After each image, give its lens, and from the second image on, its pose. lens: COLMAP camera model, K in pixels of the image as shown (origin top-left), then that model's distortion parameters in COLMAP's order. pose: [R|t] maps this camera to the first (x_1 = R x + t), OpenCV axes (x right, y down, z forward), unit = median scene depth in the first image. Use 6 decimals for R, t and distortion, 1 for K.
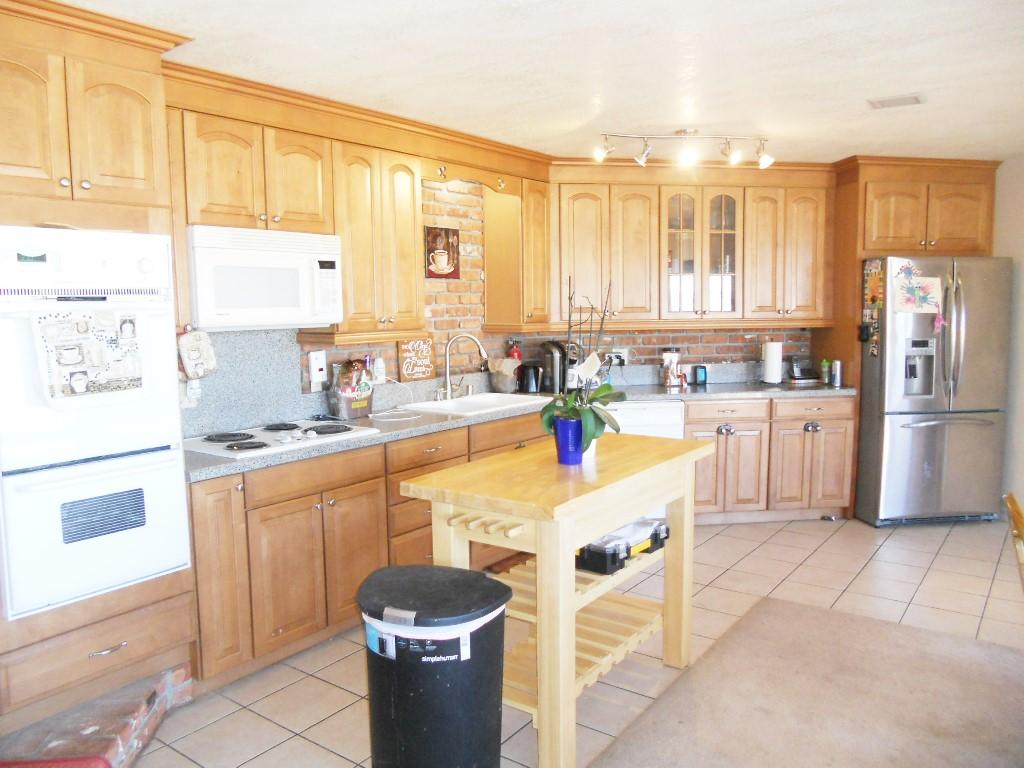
lens RADIAL K [[811.9, 0, 512.0], [0, 811.9, 384.0], [0, 0, 1]] dist [-0.033486, 0.003207]
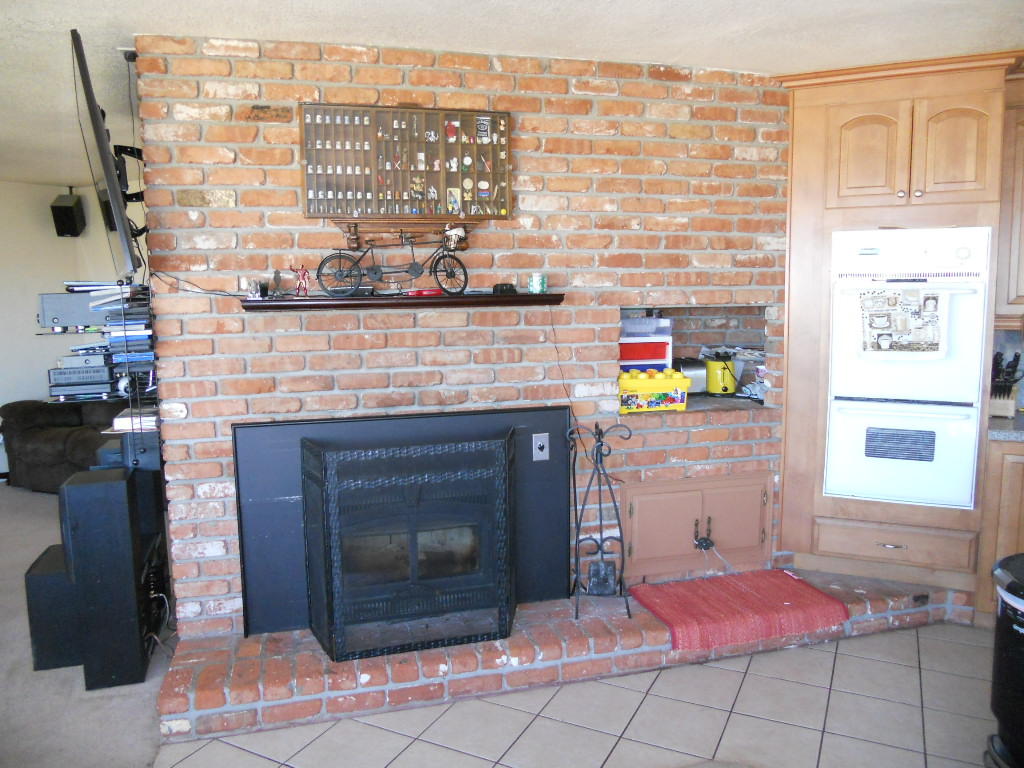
lens RADIAL K [[811.9, 0, 512.0], [0, 811.9, 384.0], [0, 0, 1]] dist [-0.033486, 0.003207]
pose [[0.161992, 0.130748, -0.978092, 0.367775], [-0.090508, 0.988974, 0.117213, -0.017543], [0.982633, 0.069537, 0.172040, 0.073293]]
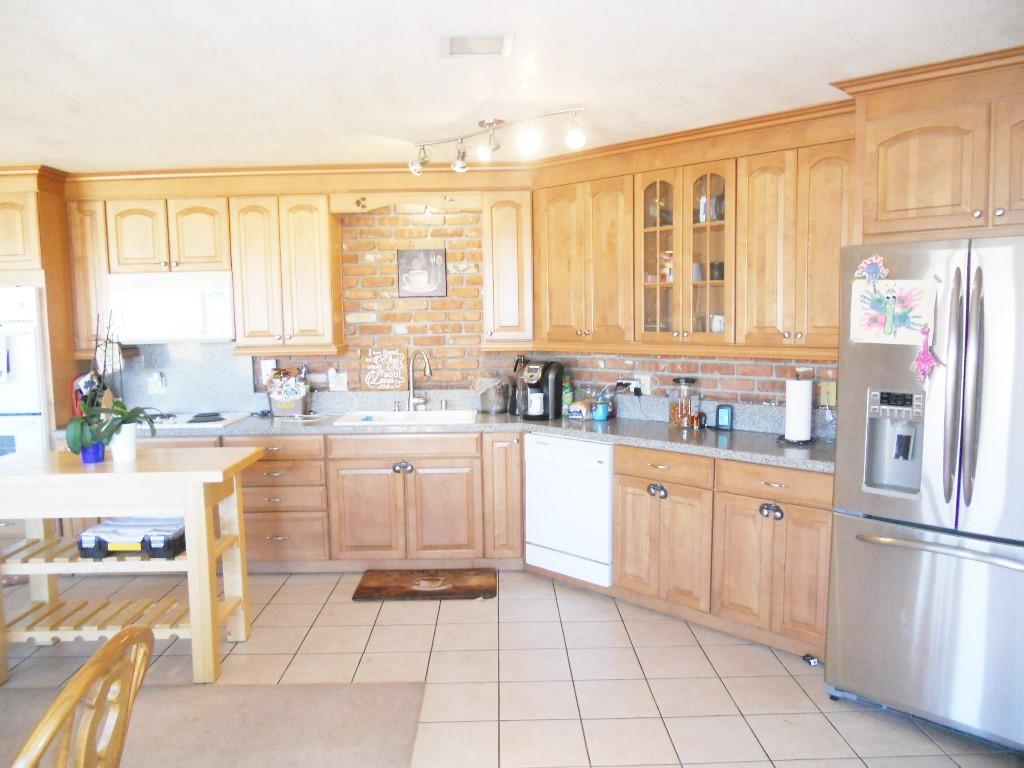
lens RADIAL K [[802.5, 0, 512.0], [0, 802.5, 384.0], [0, 0, 1]] dist [-0.053442, -0.000672]
pose [[0.587403, 0.072572, -0.806034, 0.876554], [-0.070451, 0.996776, 0.038404, -0.069319], [0.806222, 0.034227, 0.590622, 0.508861]]
